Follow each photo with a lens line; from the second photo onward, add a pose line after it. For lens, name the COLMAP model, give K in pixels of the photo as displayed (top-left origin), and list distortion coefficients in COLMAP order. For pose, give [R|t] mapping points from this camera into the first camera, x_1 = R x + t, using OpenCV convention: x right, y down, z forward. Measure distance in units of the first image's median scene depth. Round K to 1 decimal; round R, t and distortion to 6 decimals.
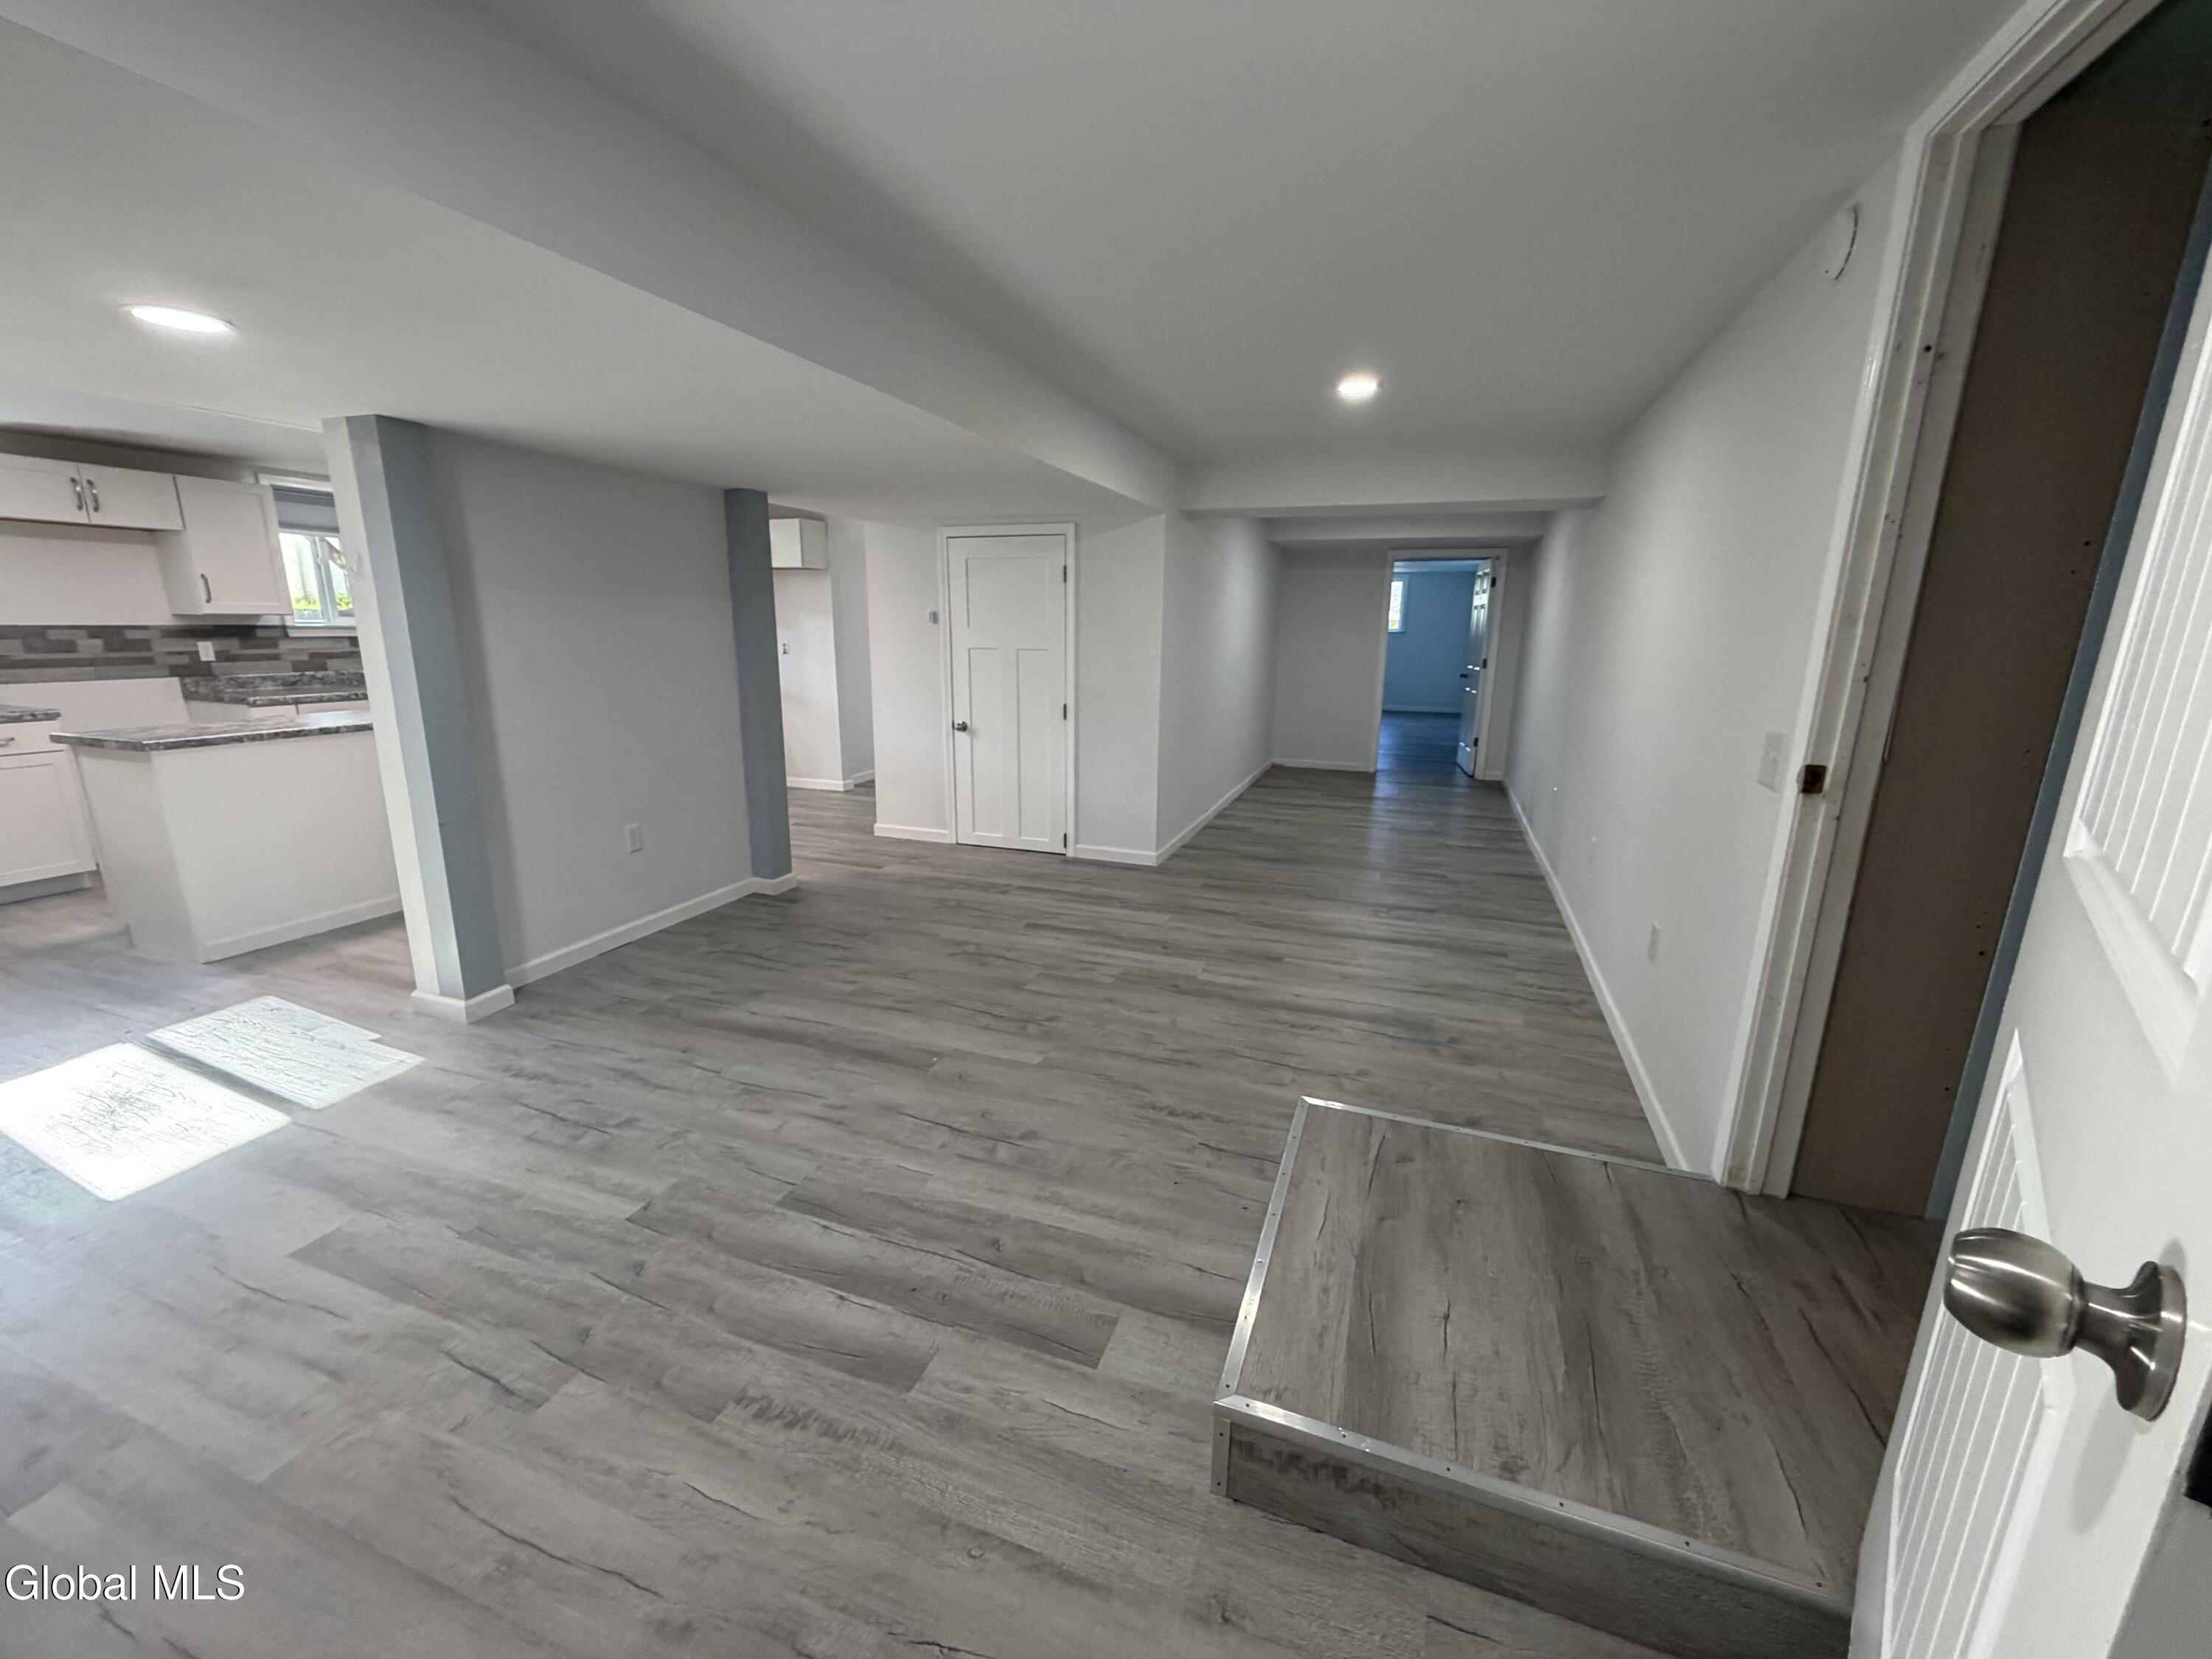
lens RADIAL K [[899.1, 0, 1106.0], [0, 899.1, 829.5], [0, 0, 1]] dist [-0.001125, -0.000148]
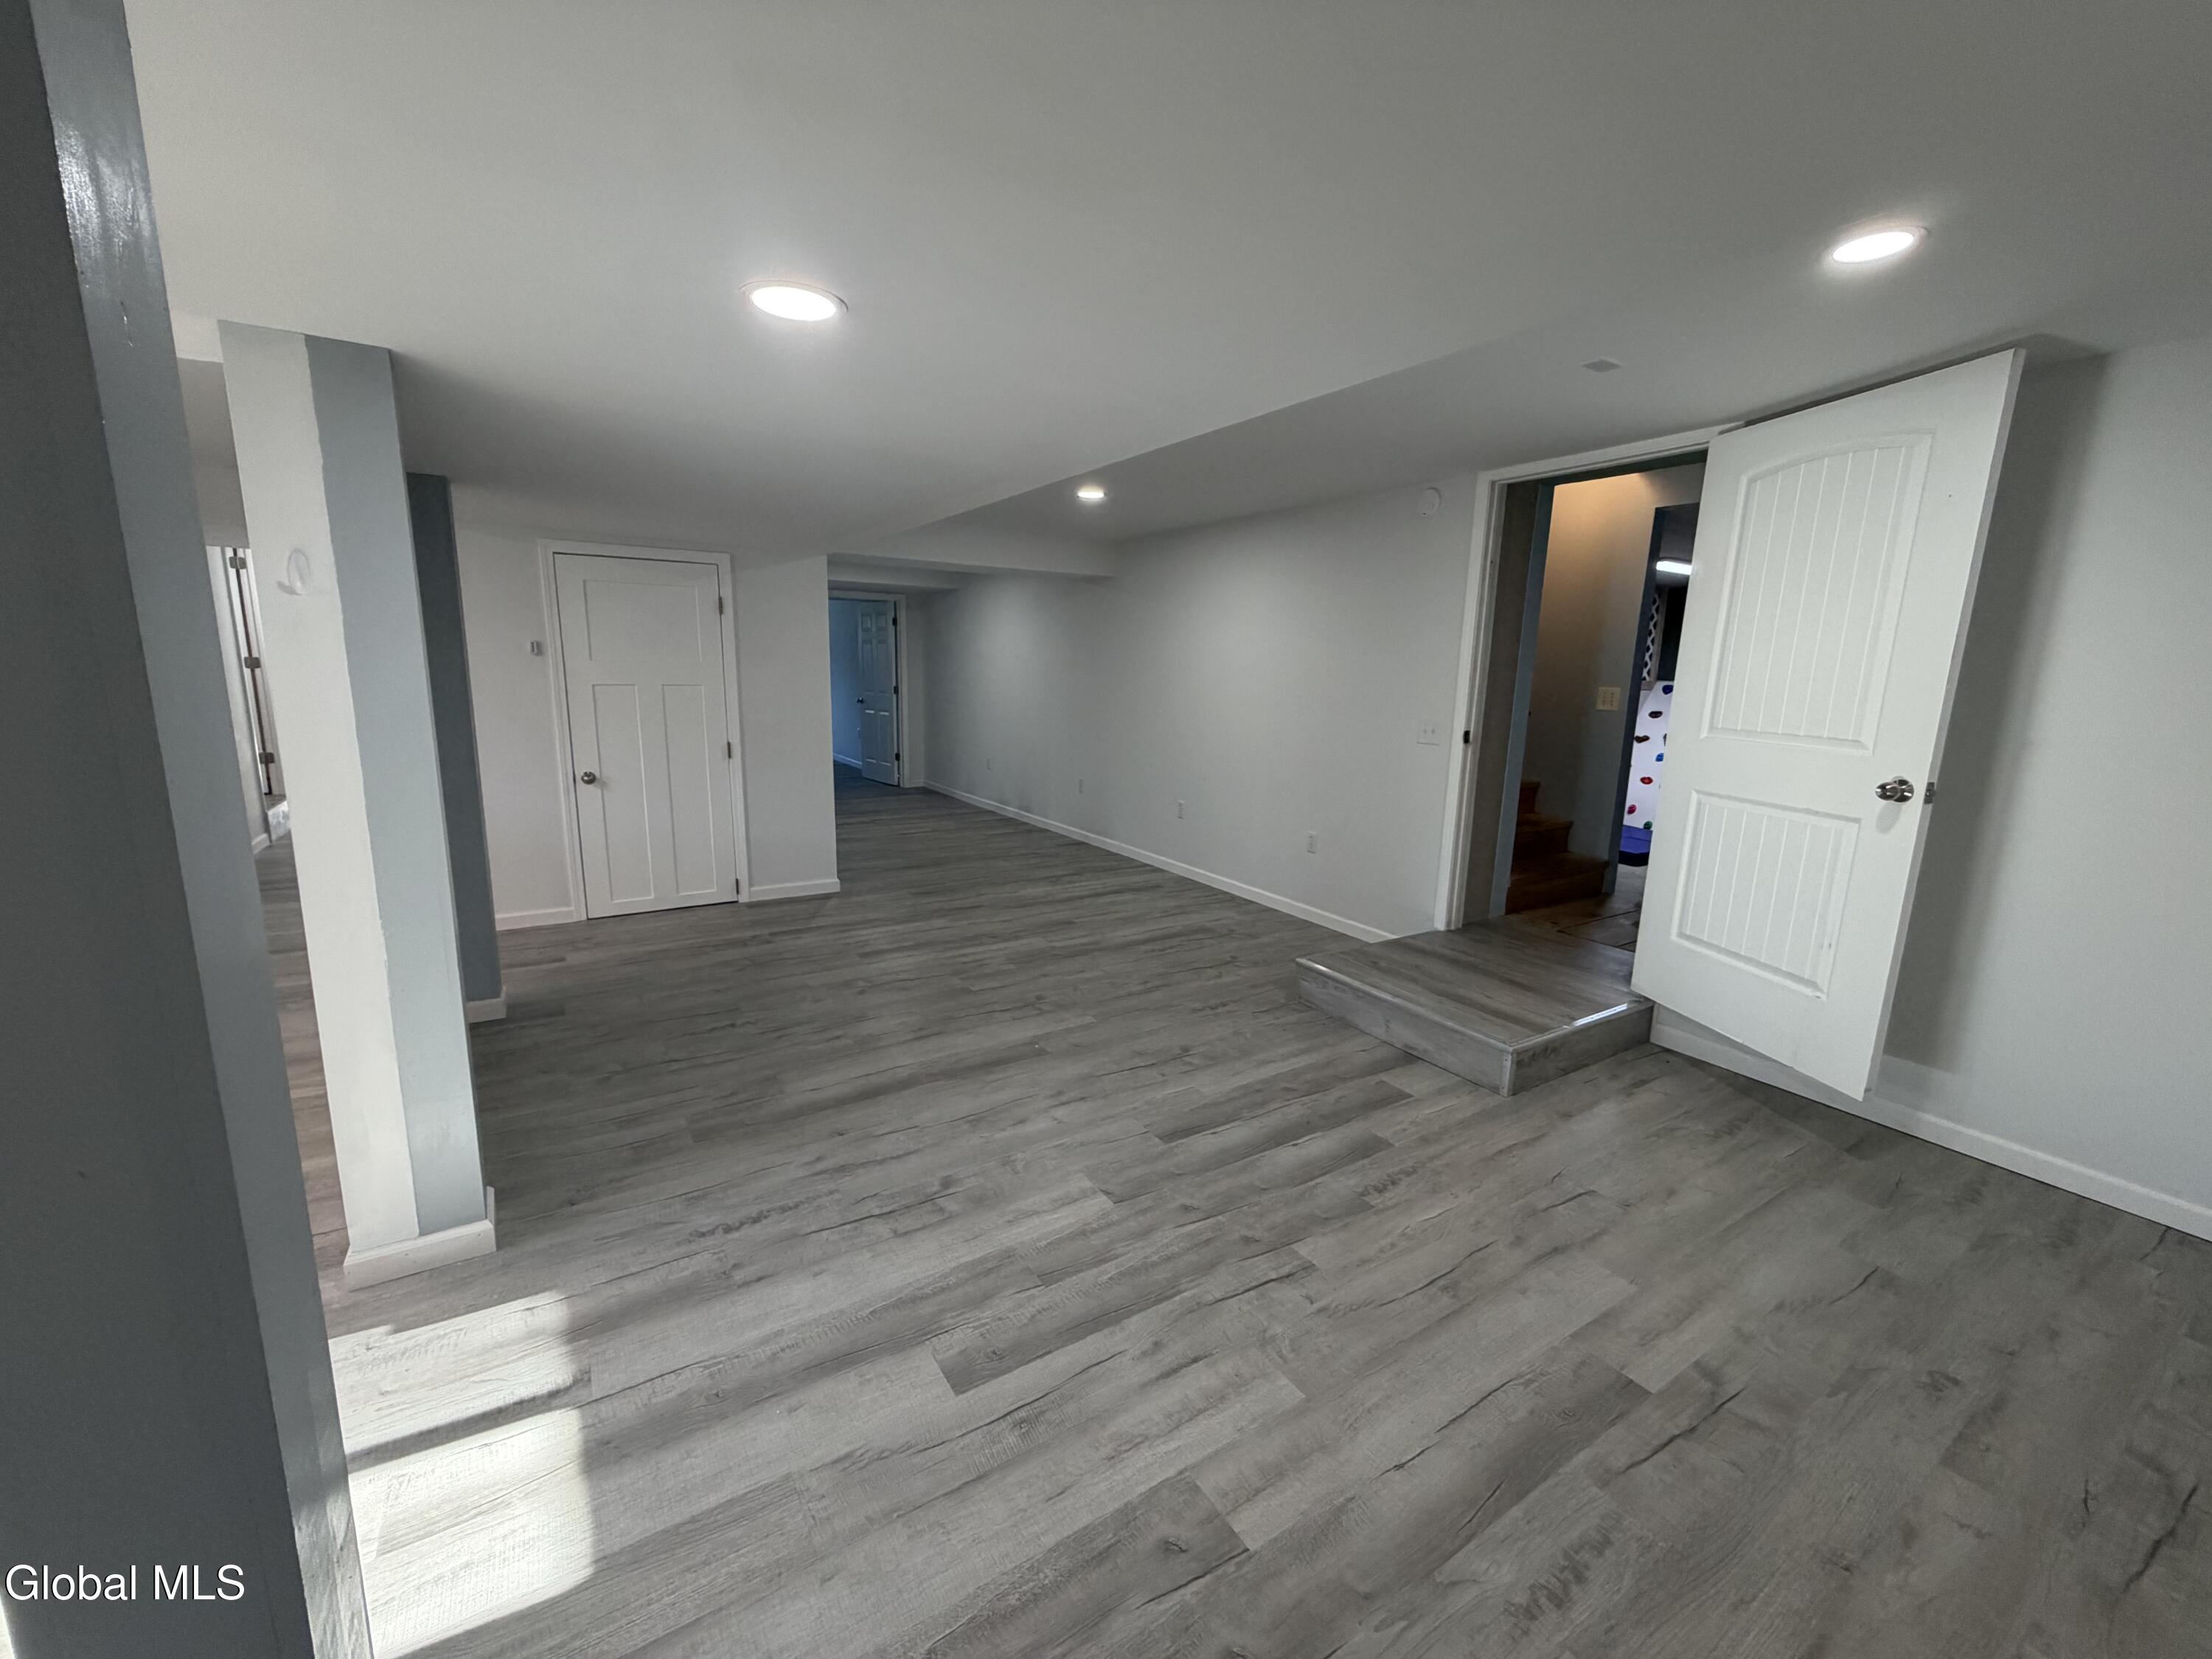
lens RADIAL K [[899.1, 0, 1106.0], [0, 899.1, 829.5], [0, 0, 1]] dist [-0.001125, -0.000148]
pose [[0.596916, -0.143509, 0.789365, -0.905564], [0.164747, 0.984831, 0.054465, -0.056061], [-0.785207, 0.097535, 0.611504, 0.190713]]
